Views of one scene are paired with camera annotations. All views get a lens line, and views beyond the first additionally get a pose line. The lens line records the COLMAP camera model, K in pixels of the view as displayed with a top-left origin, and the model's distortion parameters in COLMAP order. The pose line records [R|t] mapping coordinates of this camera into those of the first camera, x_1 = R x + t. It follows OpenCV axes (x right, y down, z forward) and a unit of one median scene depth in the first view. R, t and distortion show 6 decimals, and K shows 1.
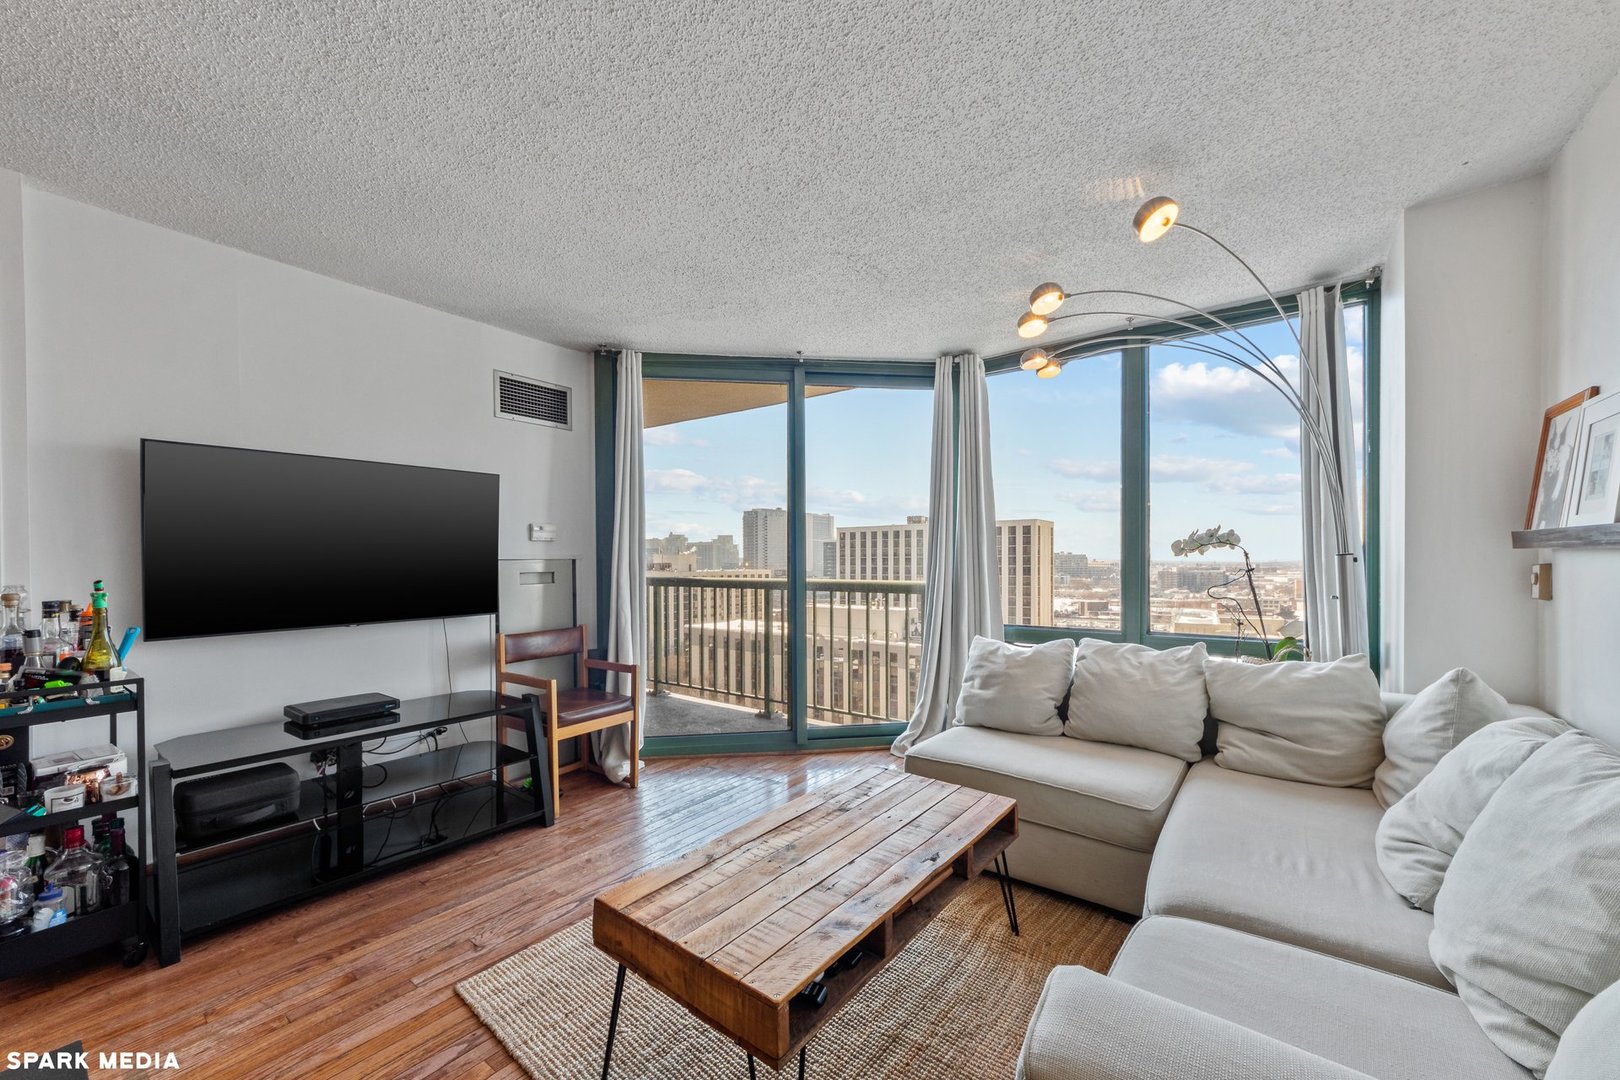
lens RADIAL K [[632.9, 0, 803.5], [0, 632.9, 570.4], [0, 0, 1]] dist [-0.000405, 0.000094]
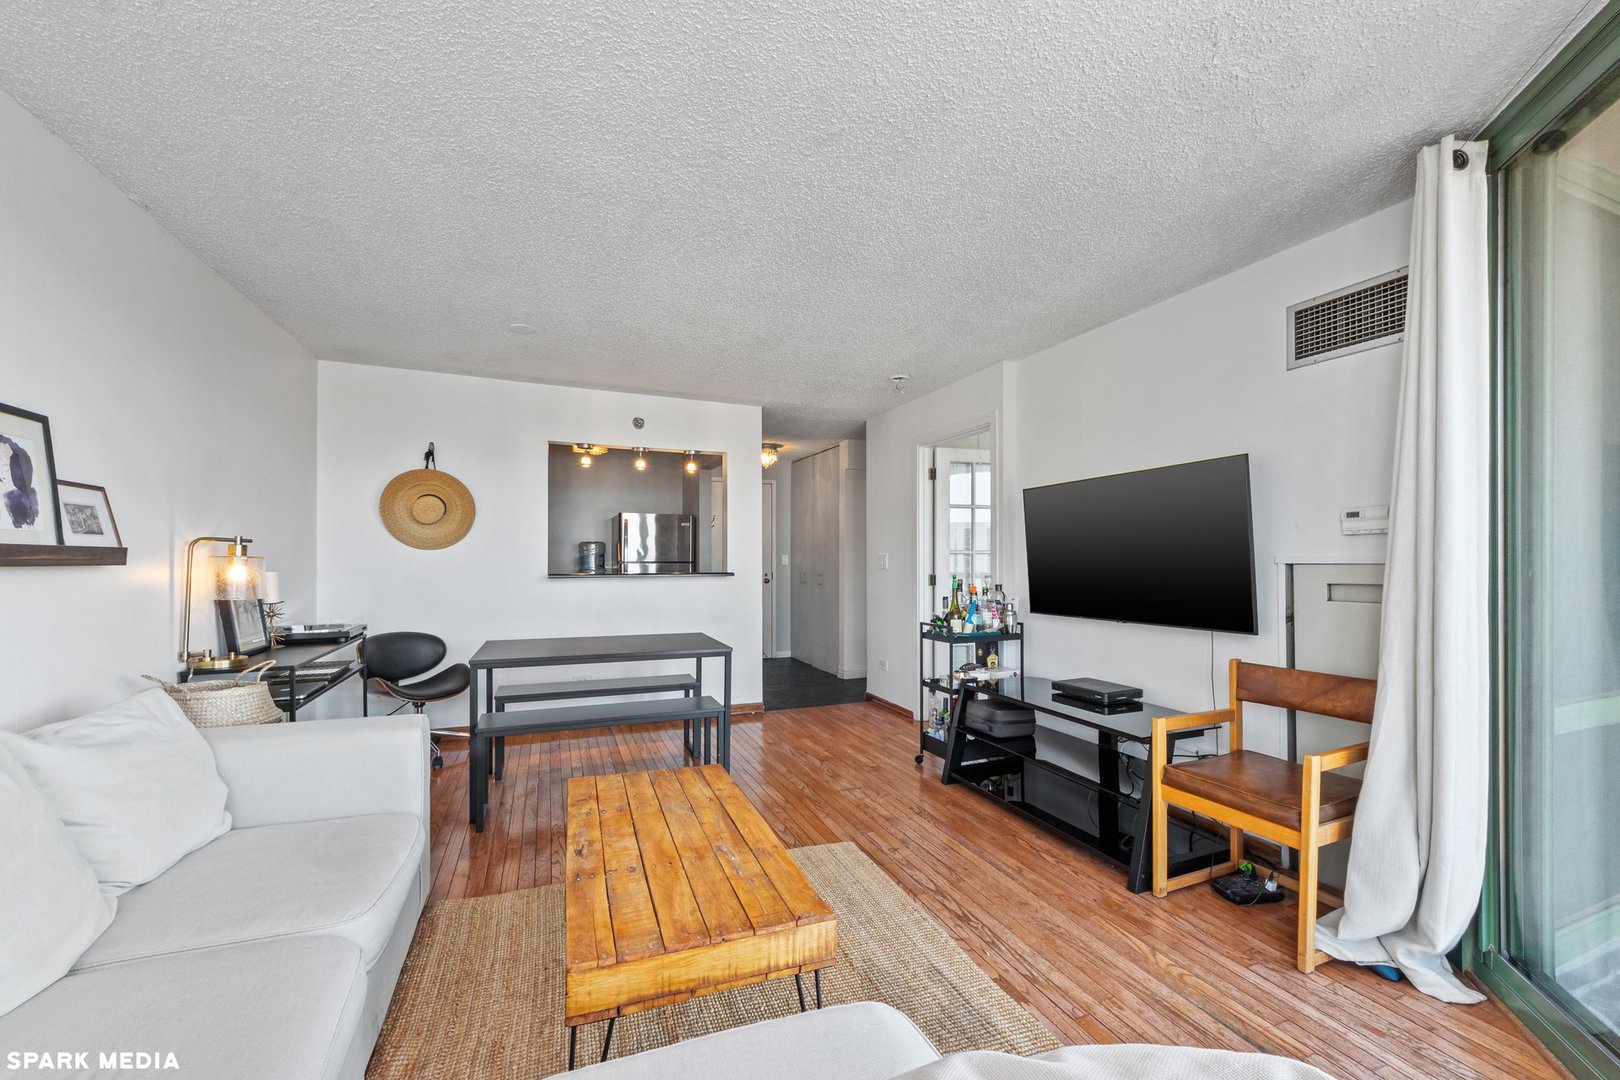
lens RADIAL K [[632.9, 0, 803.5], [0, 632.9, 570.4], [0, 0, 1]] dist [-0.000405, 0.000094]
pose [[-0.524112, 0.017734, -0.851465, 0.652291], [-0.008123, 0.999634, 0.025820, -0.035801], [0.851611, 0.020449, -0.523776, 1.355855]]
